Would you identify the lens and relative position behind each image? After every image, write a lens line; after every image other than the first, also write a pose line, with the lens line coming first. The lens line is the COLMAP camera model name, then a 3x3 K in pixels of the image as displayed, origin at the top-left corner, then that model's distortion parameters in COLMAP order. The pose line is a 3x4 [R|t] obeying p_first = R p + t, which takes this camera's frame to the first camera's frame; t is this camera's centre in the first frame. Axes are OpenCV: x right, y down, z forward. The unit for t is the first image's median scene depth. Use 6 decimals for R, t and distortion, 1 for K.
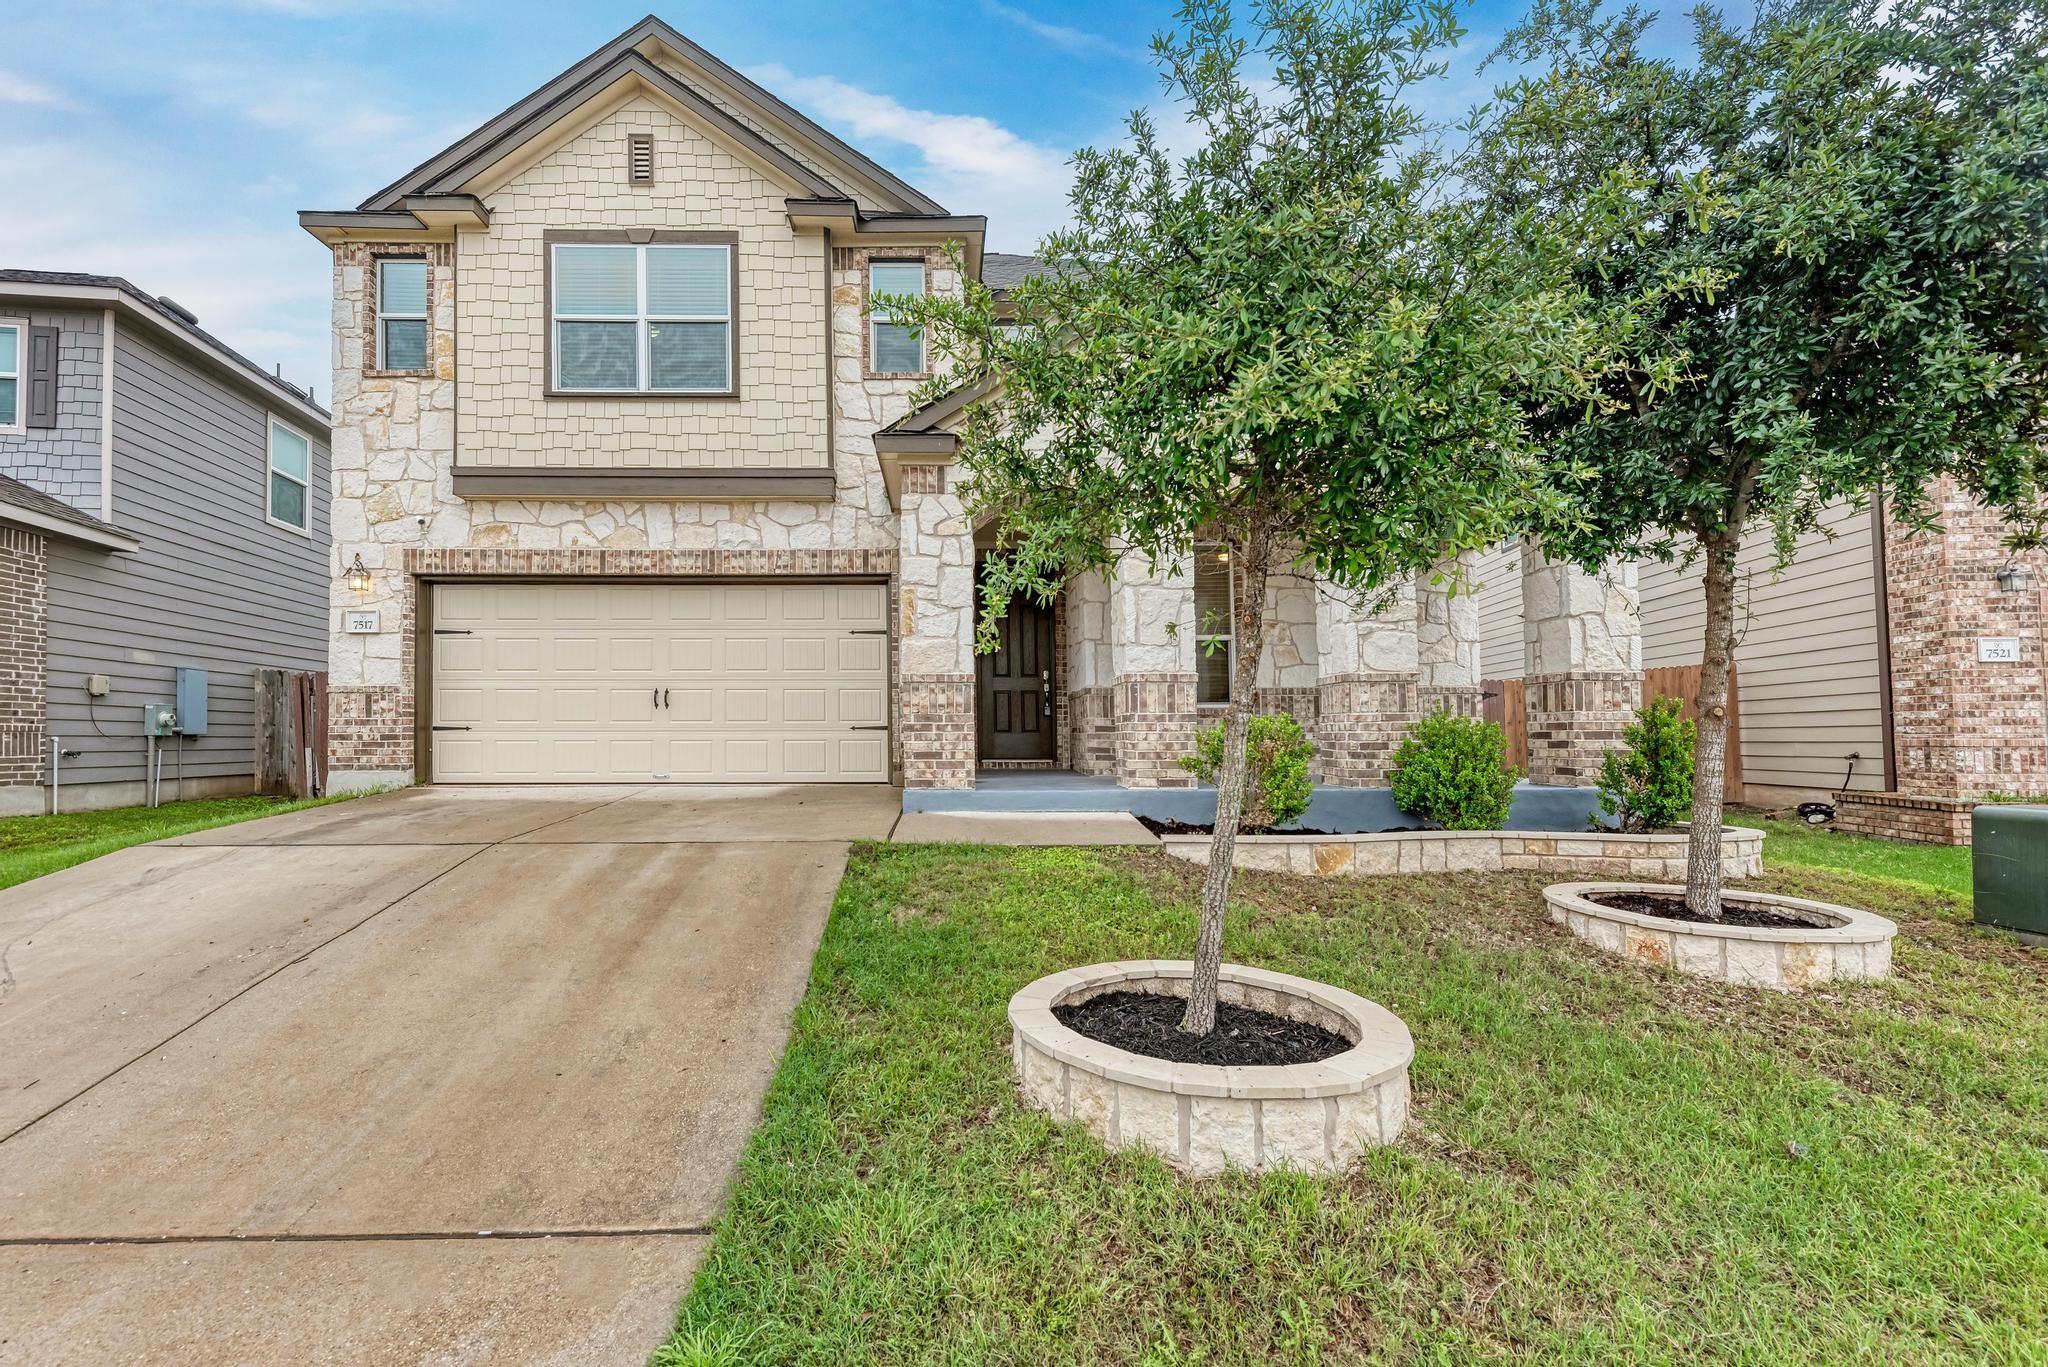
lens RADIAL K [[857.3, 0, 1021.0], [0, 857.3, 724.3], [0, 0, 1]] dist [0.004672, 0.000022]
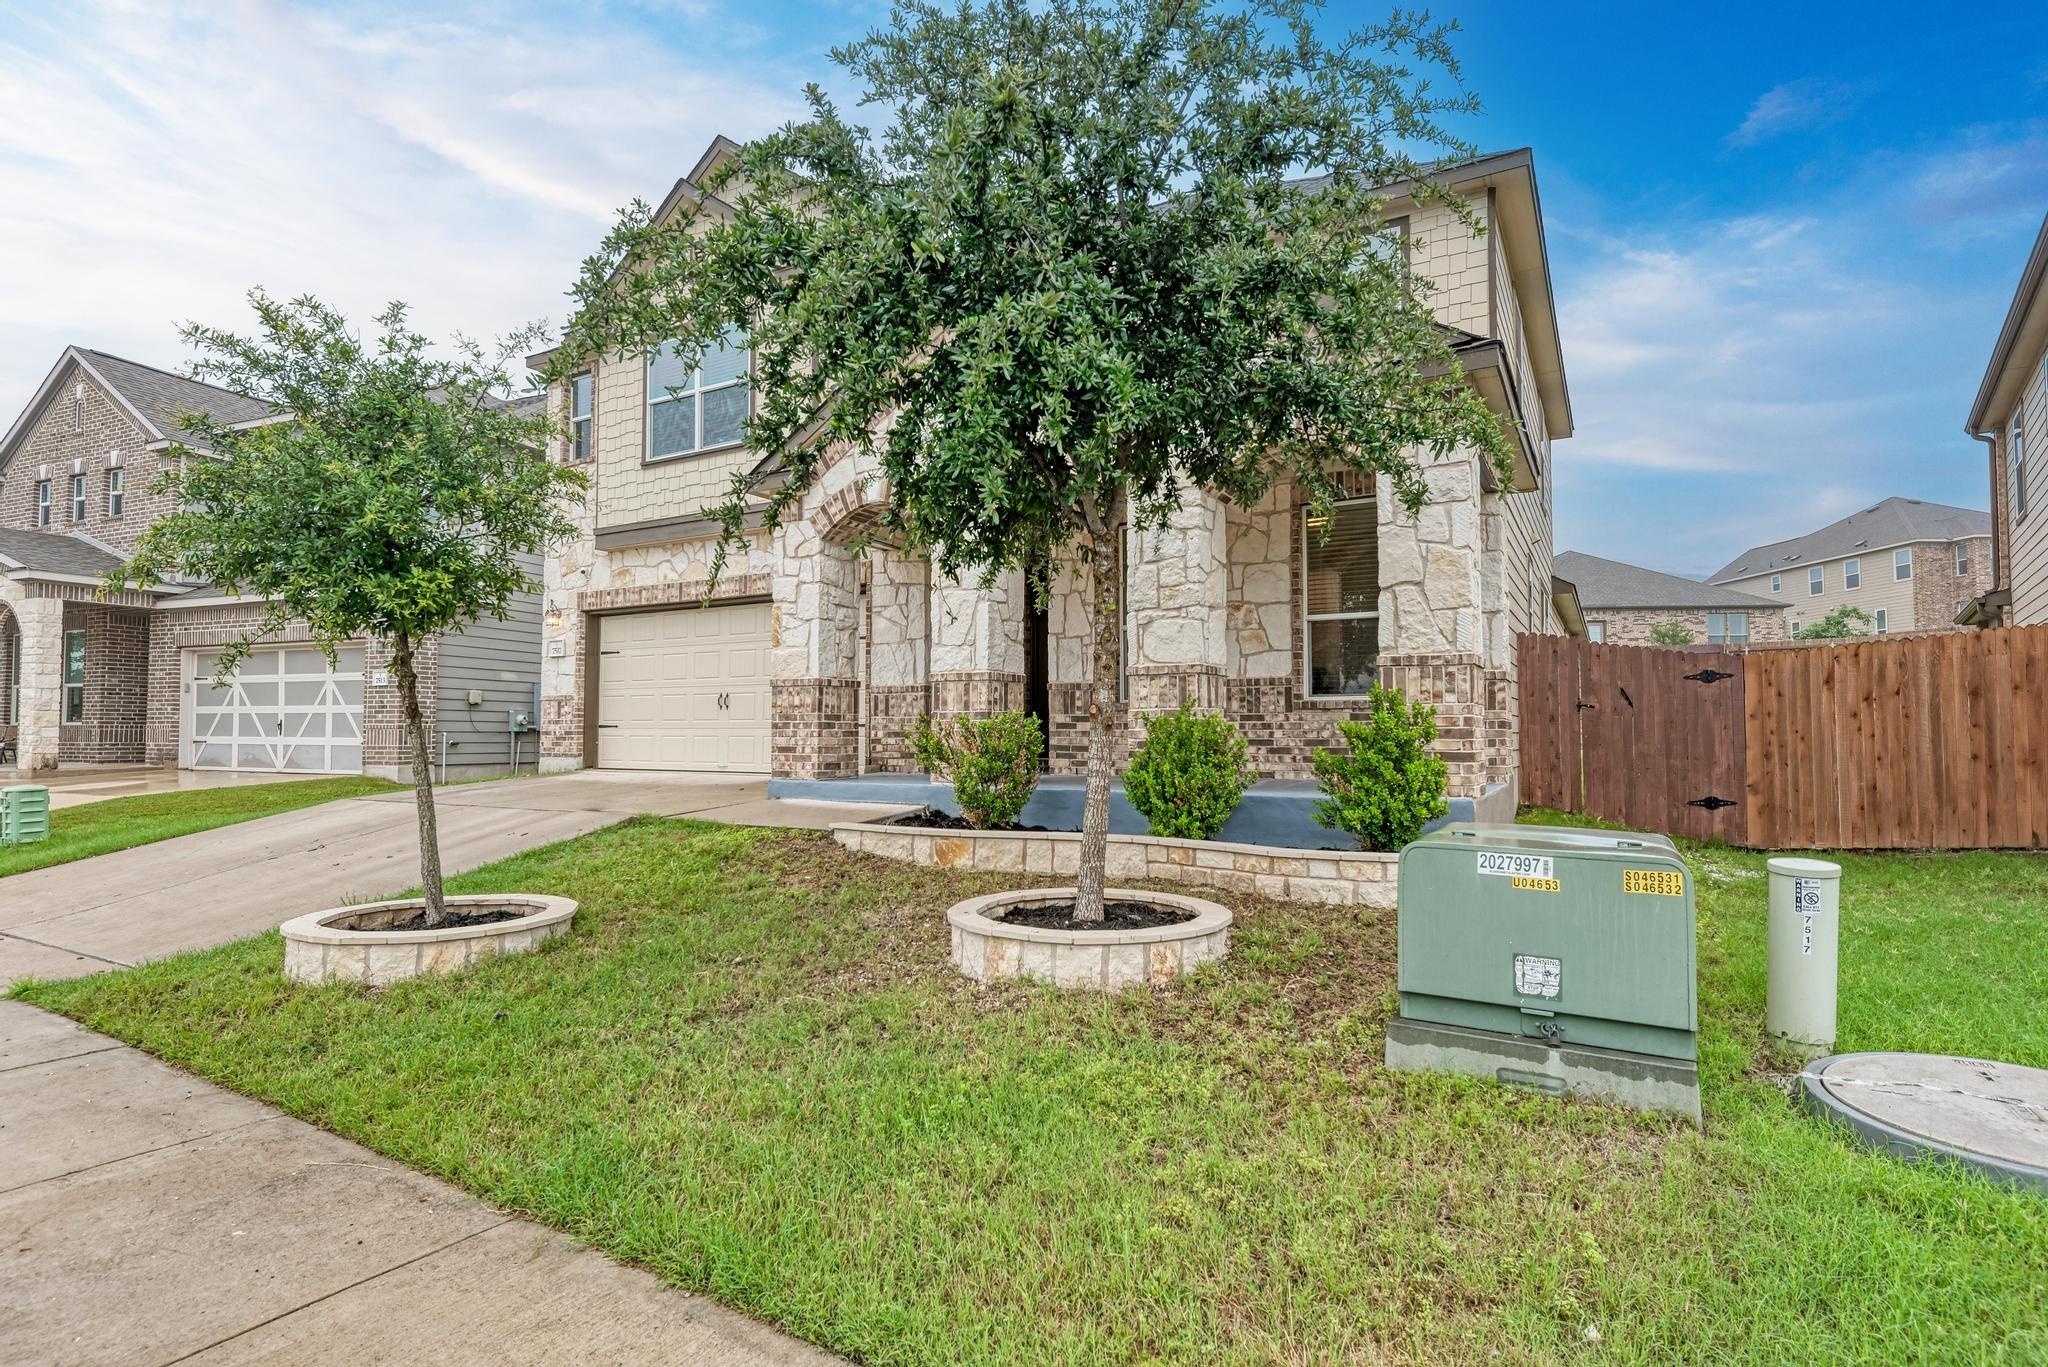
lens RADIAL K [[1022.0, 0, 1023.7], [0, 1022.0, 711.9], [0, 0, 1]] dist [0.000943, 0.000230]
pose [[0.858451, -0.008851, -0.512820, 0.702768], [0.005587, 0.999953, -0.007906, -0.001590], [0.512866, 0.003922, 0.858460, -0.011634]]
